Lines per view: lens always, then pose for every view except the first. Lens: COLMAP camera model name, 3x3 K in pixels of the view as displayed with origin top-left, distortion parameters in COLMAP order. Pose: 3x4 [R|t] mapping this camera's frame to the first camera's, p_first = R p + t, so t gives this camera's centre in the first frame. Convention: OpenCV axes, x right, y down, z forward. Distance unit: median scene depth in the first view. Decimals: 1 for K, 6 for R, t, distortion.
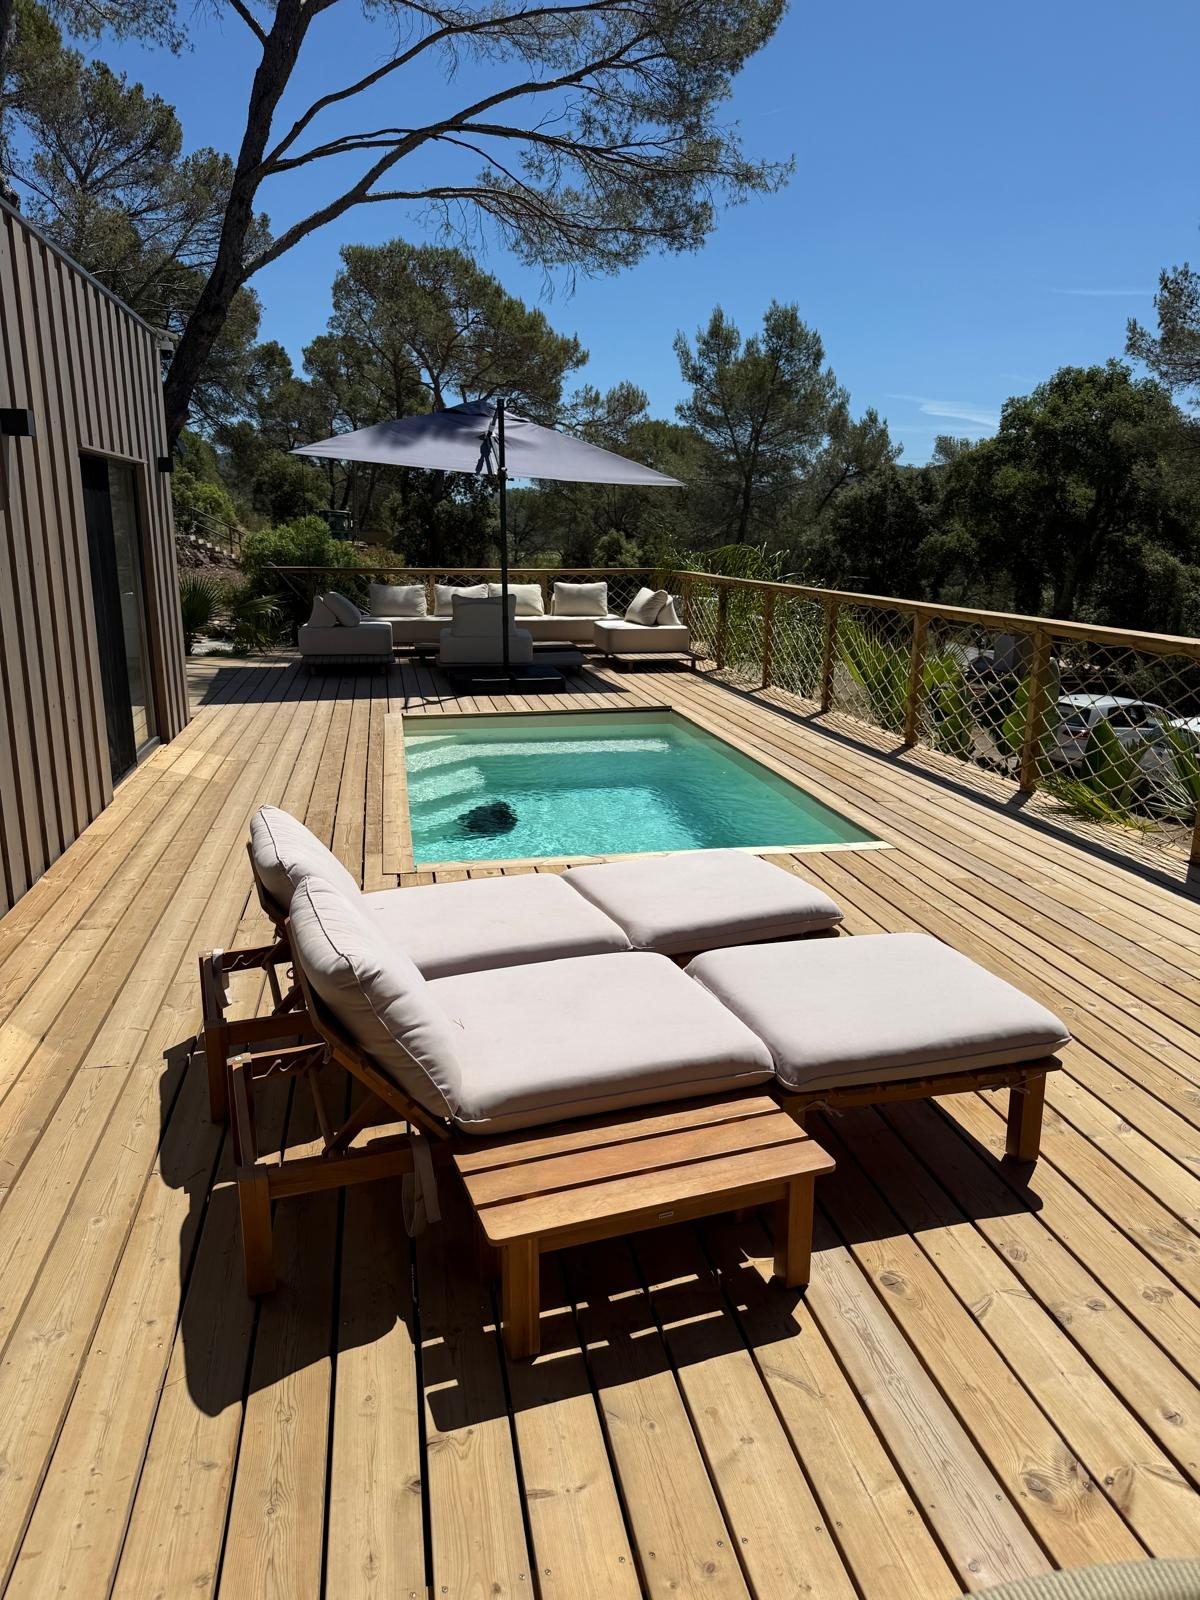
lens RADIAL K [[1148.2, 0, 601.3], [0, 1148.2, 813.0], [0, 0, 1]] dist [0.047061, -0.056791]
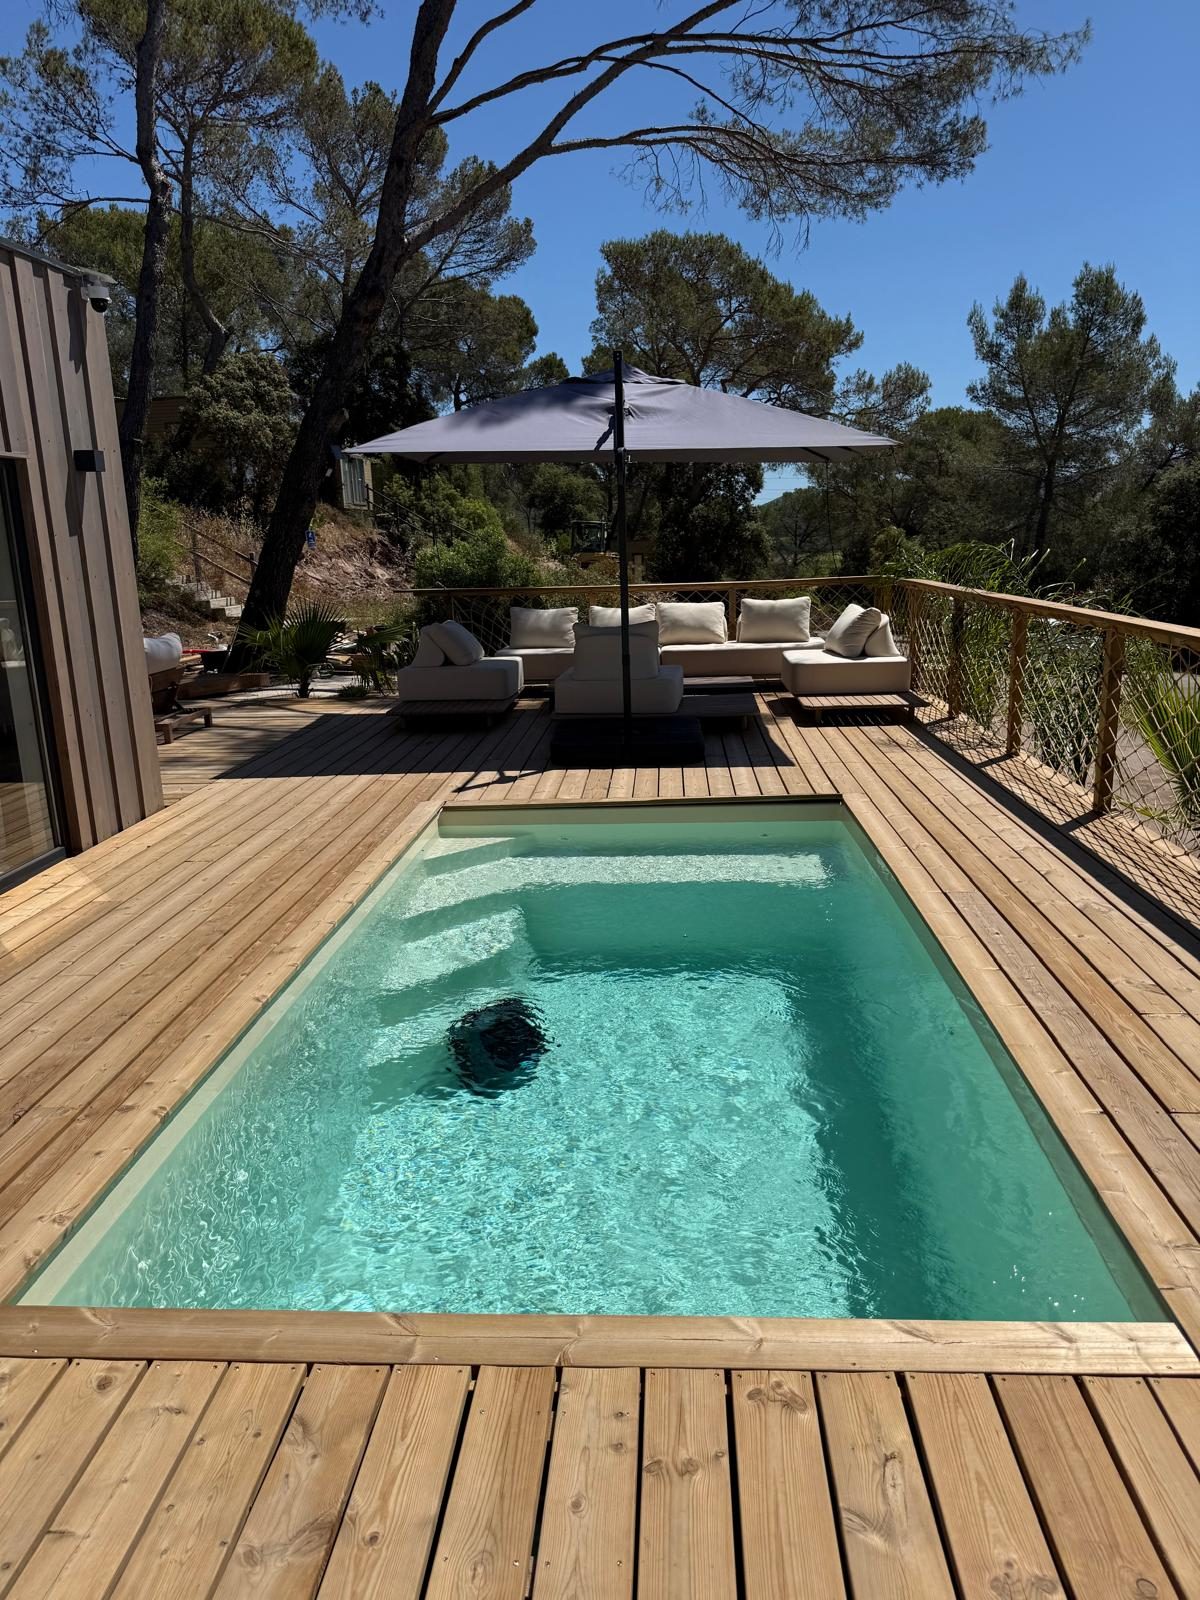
lens RADIAL K [[1148.2, 0, 609.4], [0, 1148.2, 801.1], [0, 0, 1]] dist [0.047061, -0.056791]
pose [[0.970862, 0.021209, -0.238697, 0.055560], [-0.024311, 0.999654, -0.010060, -0.050740], [0.238401, 0.015570, 0.971042, 0.212959]]
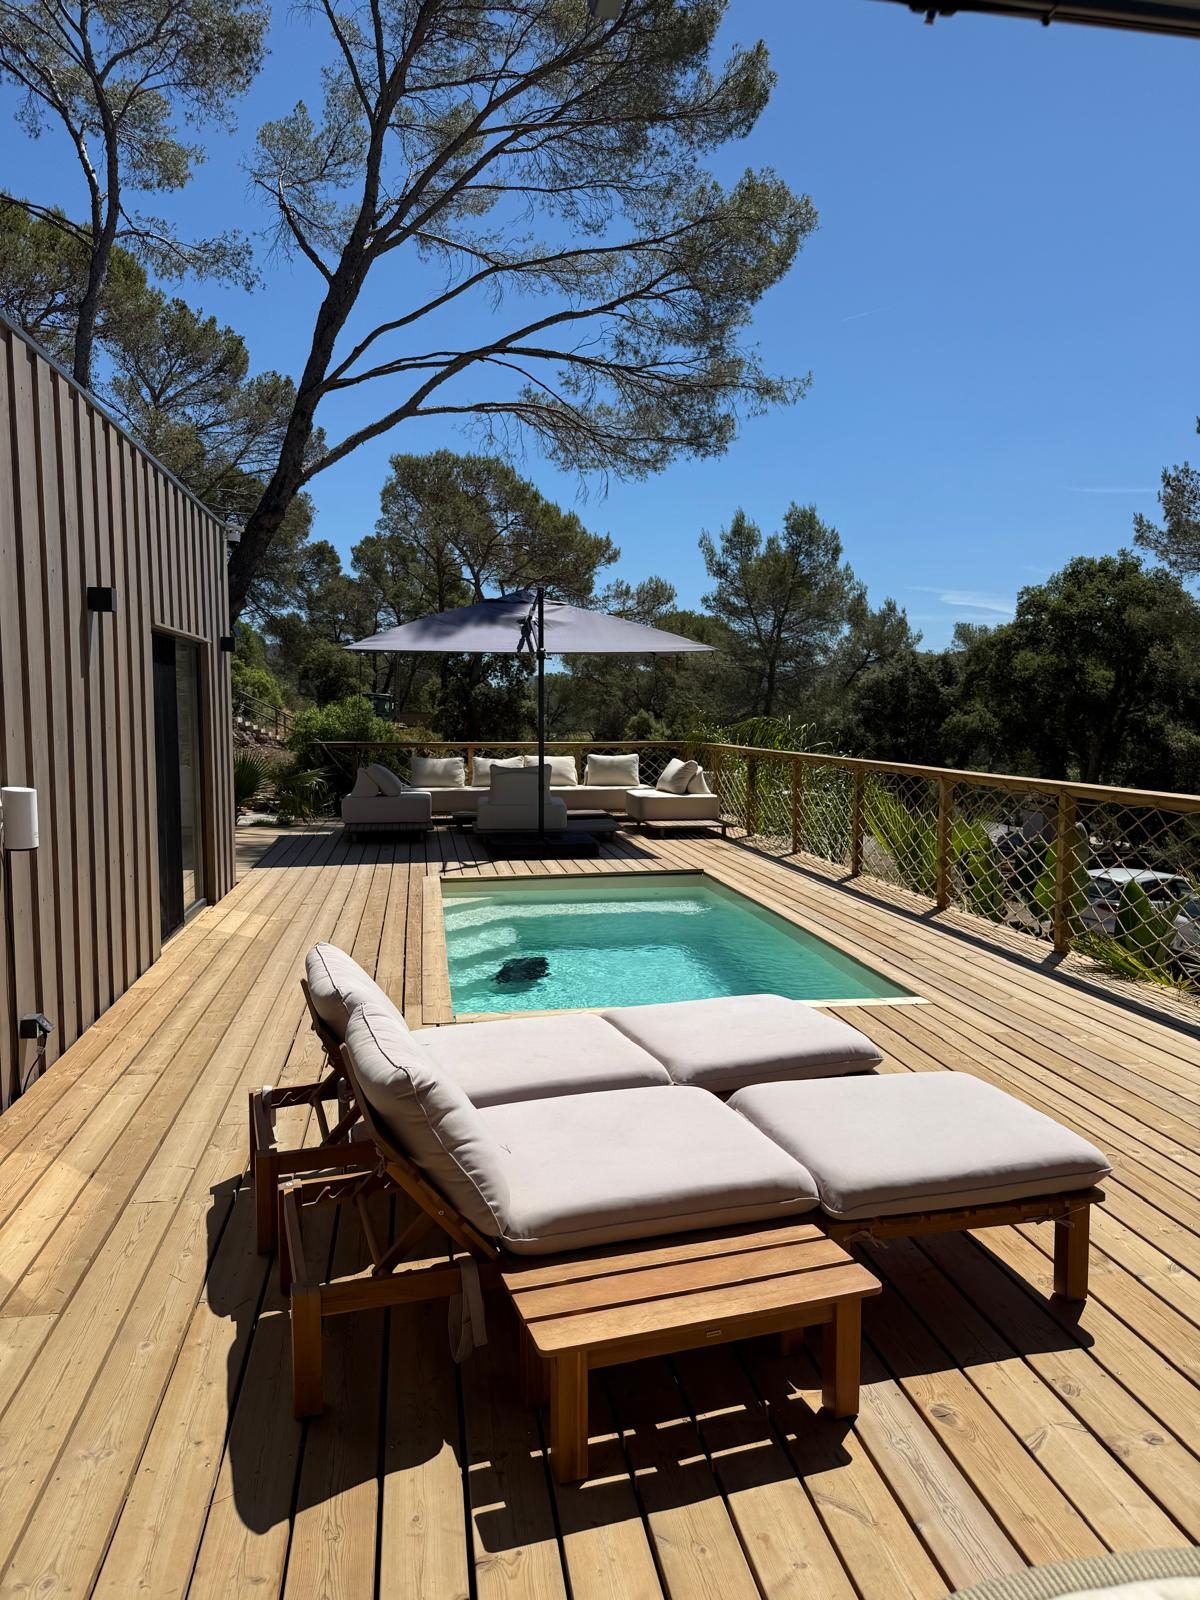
lens RADIAL K [[1148.2, 0, 599.7], [0, 1148.2, 812.7], [0, 0, 1]] dist [0.047061, -0.056791]
pose [[0.999650, -0.000321, -0.026455, -0.002645], [-0.003765, 0.988028, -0.154226, 0.009295], [0.026188, 0.154271, 0.987681, -0.010854]]
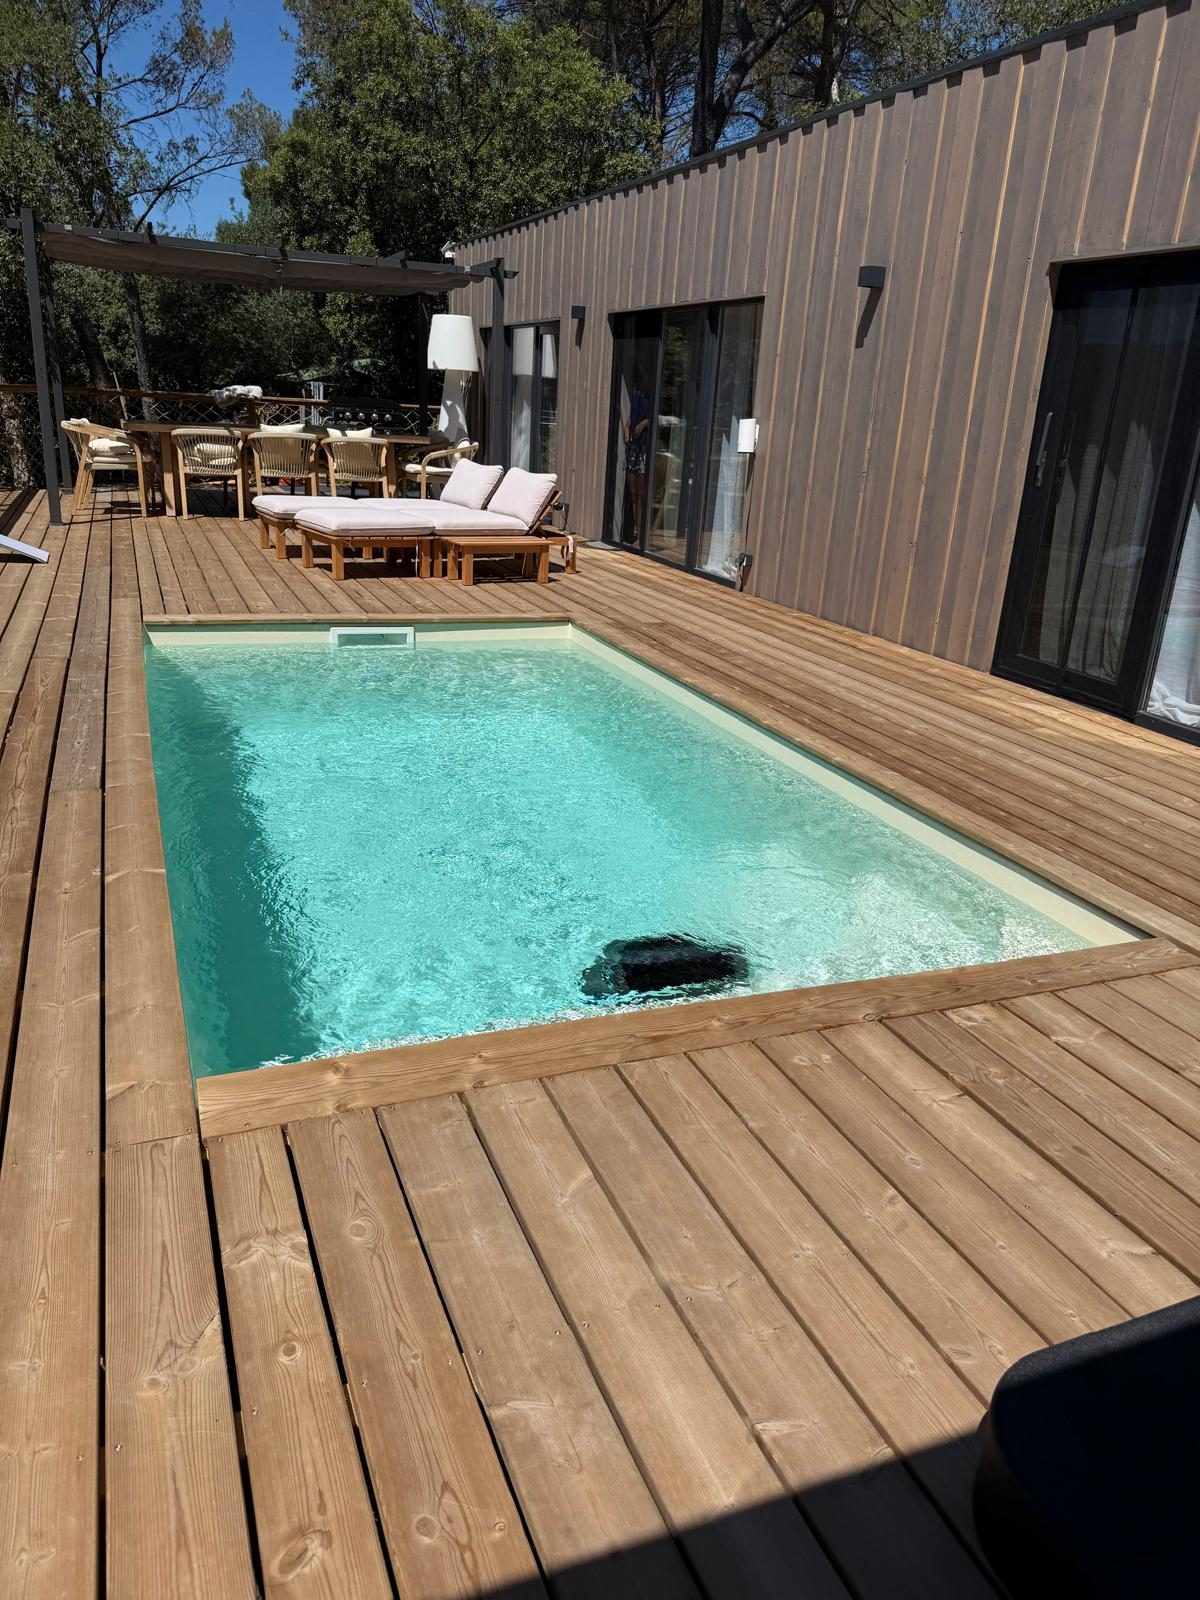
lens RADIAL K [[1148.2, 0, 616.2], [0, 1148.2, 791.8], [0, 0, 1]] dist [0.047061, -0.056791]
pose [[-0.976251, 0.013011, -0.216251, -0.014213], [-0.105553, 0.843135, 0.527239, -0.270229], [0.189189, 0.537544, -0.821738, 1.257403]]
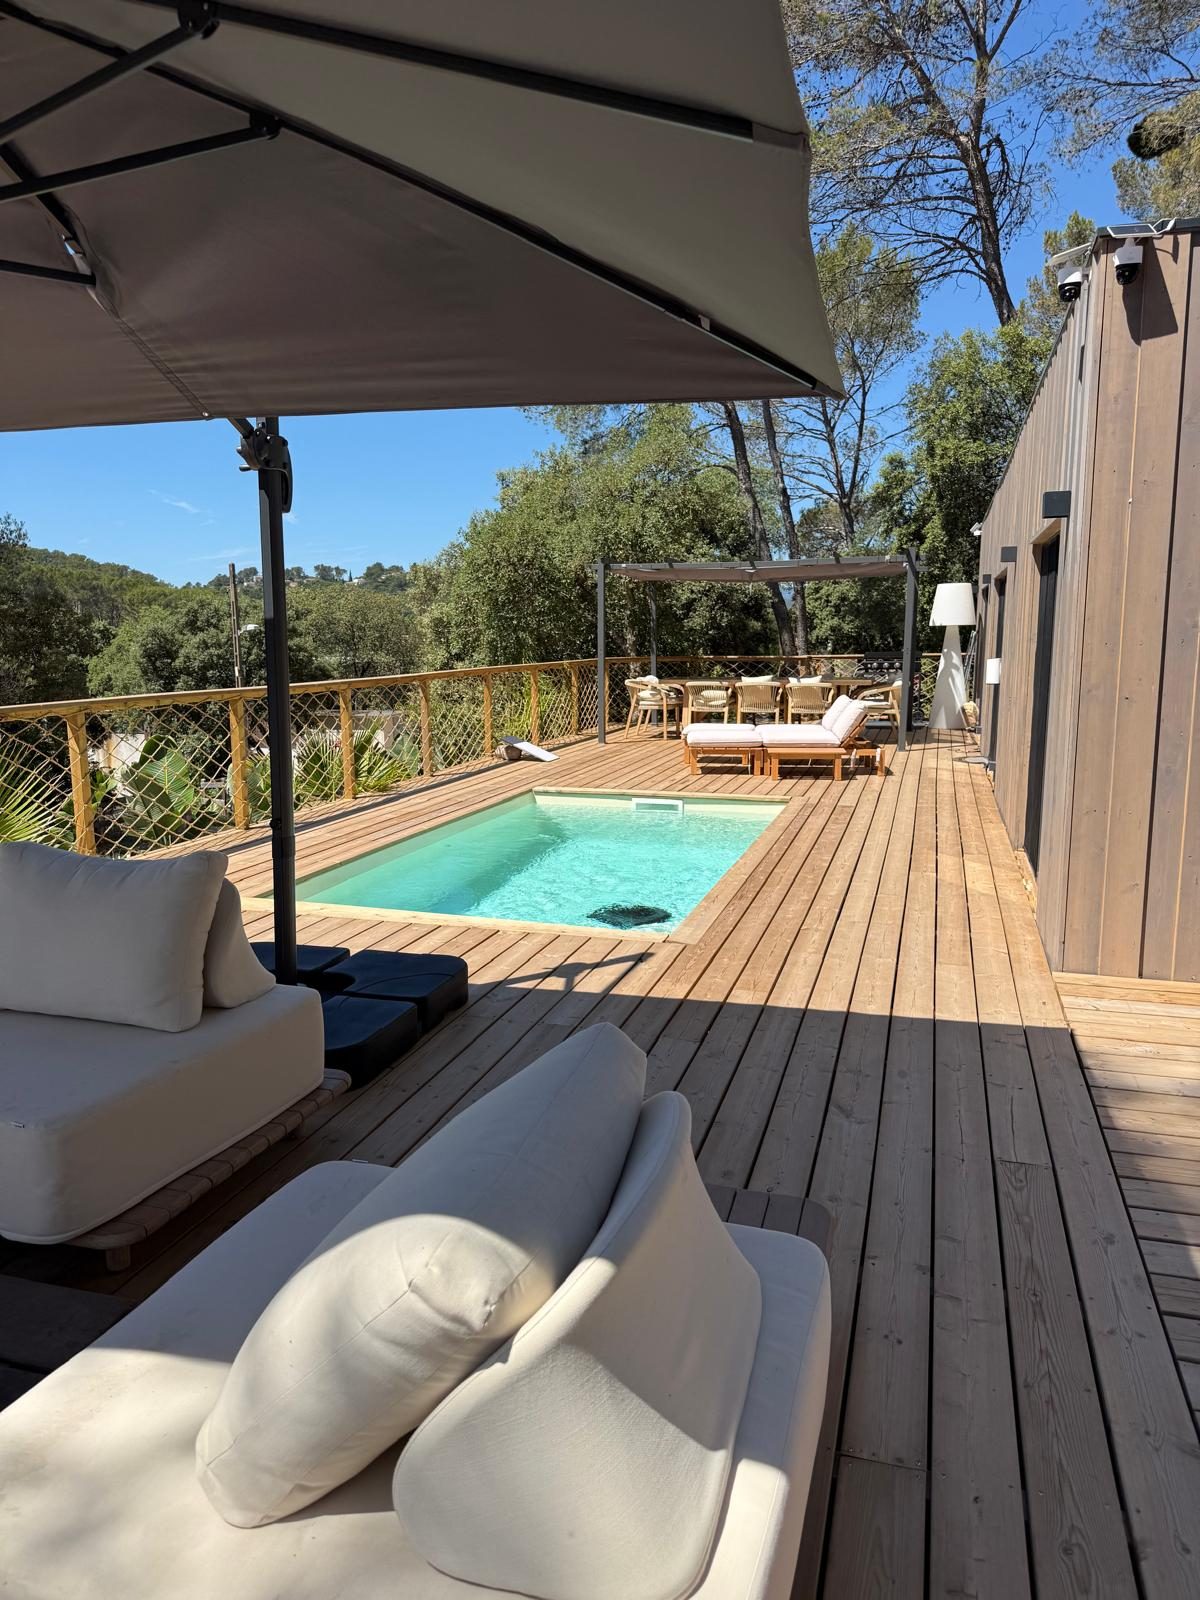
lens RADIAL K [[1148.2, 0, 601.8], [0, 1148.2, 815.7], [0, 0, 1]] dist [0.047061, -0.056791]
pose [[-0.884392, -0.068107, 0.461749, -0.551005], [0.119258, 0.923485, 0.364626, -0.385168], [-0.451252, 0.377540, -0.808601, 1.576417]]
